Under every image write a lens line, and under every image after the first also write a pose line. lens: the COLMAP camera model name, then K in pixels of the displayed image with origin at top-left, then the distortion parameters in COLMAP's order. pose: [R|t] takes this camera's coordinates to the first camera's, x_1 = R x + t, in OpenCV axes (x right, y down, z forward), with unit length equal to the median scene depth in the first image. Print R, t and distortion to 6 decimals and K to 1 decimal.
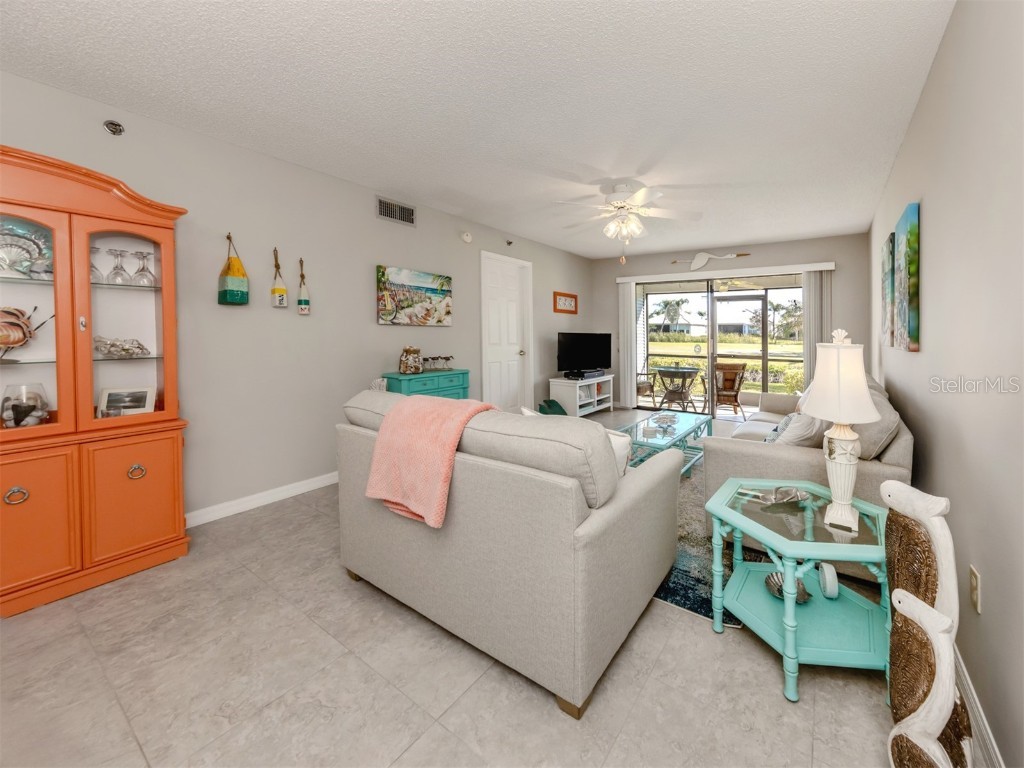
lens RADIAL K [[391.7, 0, 588.5], [0, 391.7, 334.7], [0, 0, 1]] dist [0.000523, -0.000210]
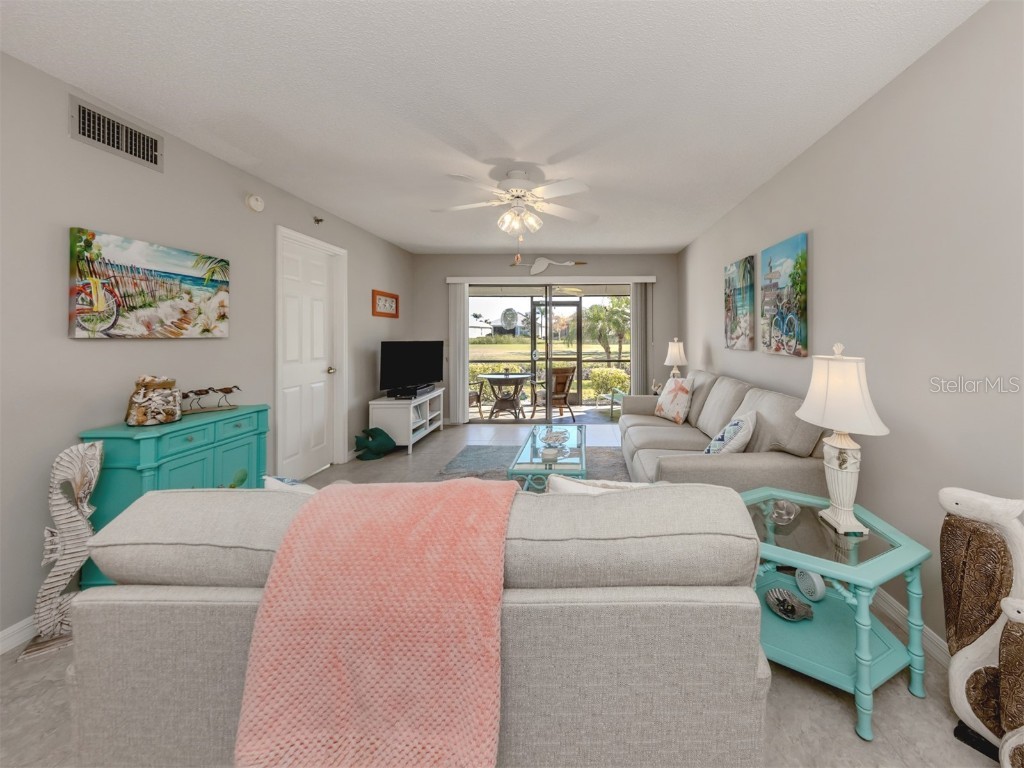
lens RADIAL K [[382.5, 0, 575.2], [0, 382.5, 325.9], [0, 0, 1]] dist [0.001158, -0.000175]
pose [[0.858245, -0.001895, 0.513237, -0.188873], [0.015601, 0.999627, -0.022397, -0.018626], [-0.513004, 0.027229, 0.857954, 0.180858]]
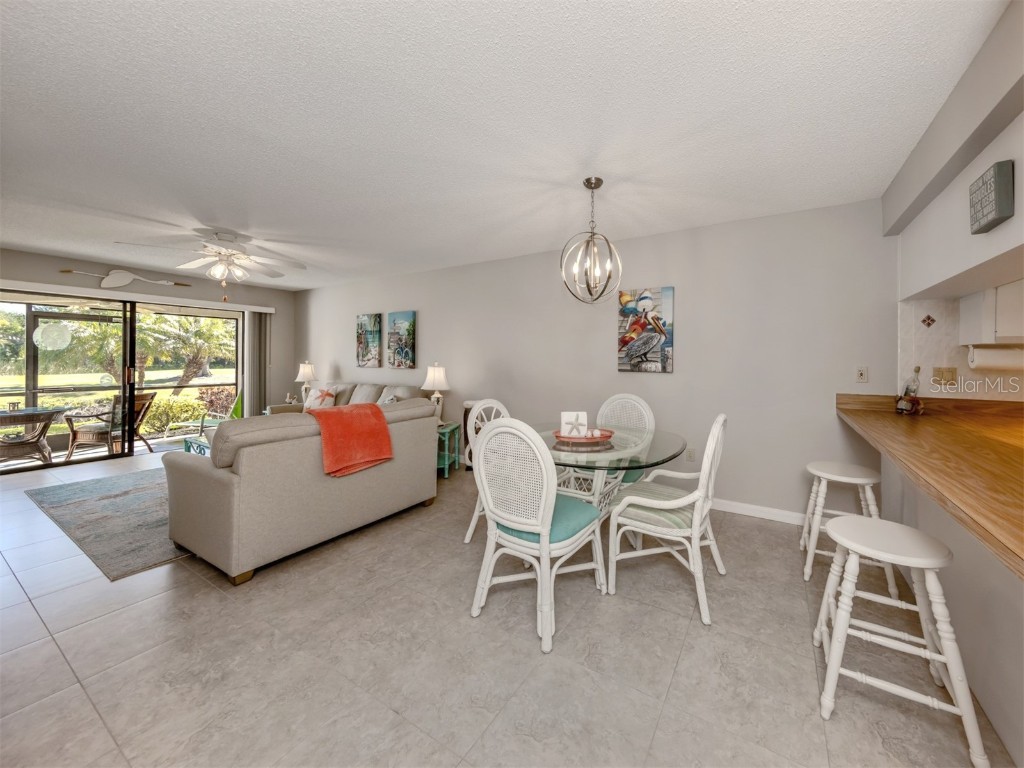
lens RADIAL K [[371.4, 0, 570.8], [0, 371.4, 360.0], [0, 0, 1]] dist [0.014477, -0.003204]
pose [[-0.047314, -0.012367, 0.998804, -0.848263], [0.003395, 0.999916, 0.012542, -0.020742], [-0.998874, 0.003984, -0.047268, 0.043024]]
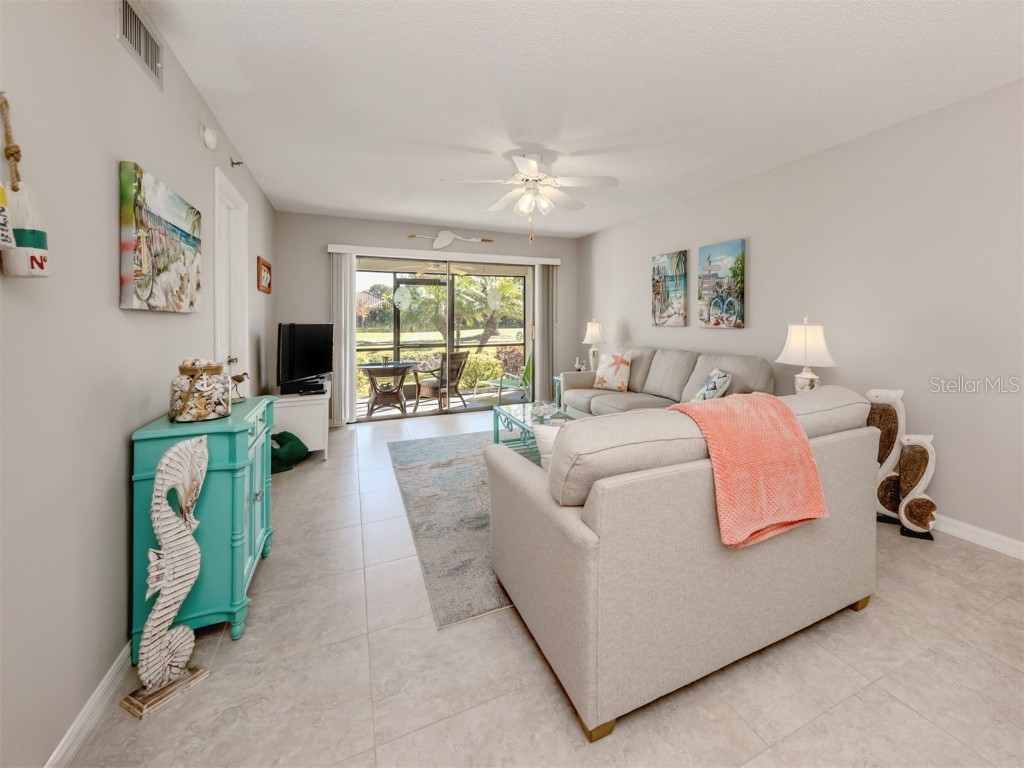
lens RADIAL K [[436.1, 0, 565.6], [0, 436.1, 318.2], [0, 0, 1]] dist [0.002470, 0.000287]
pose [[0.531615, -0.011675, 0.846906, -0.577429], [0.018601, 0.999825, 0.002107, -0.009077], [-0.846782, 0.014633, 0.531739, 0.333245]]
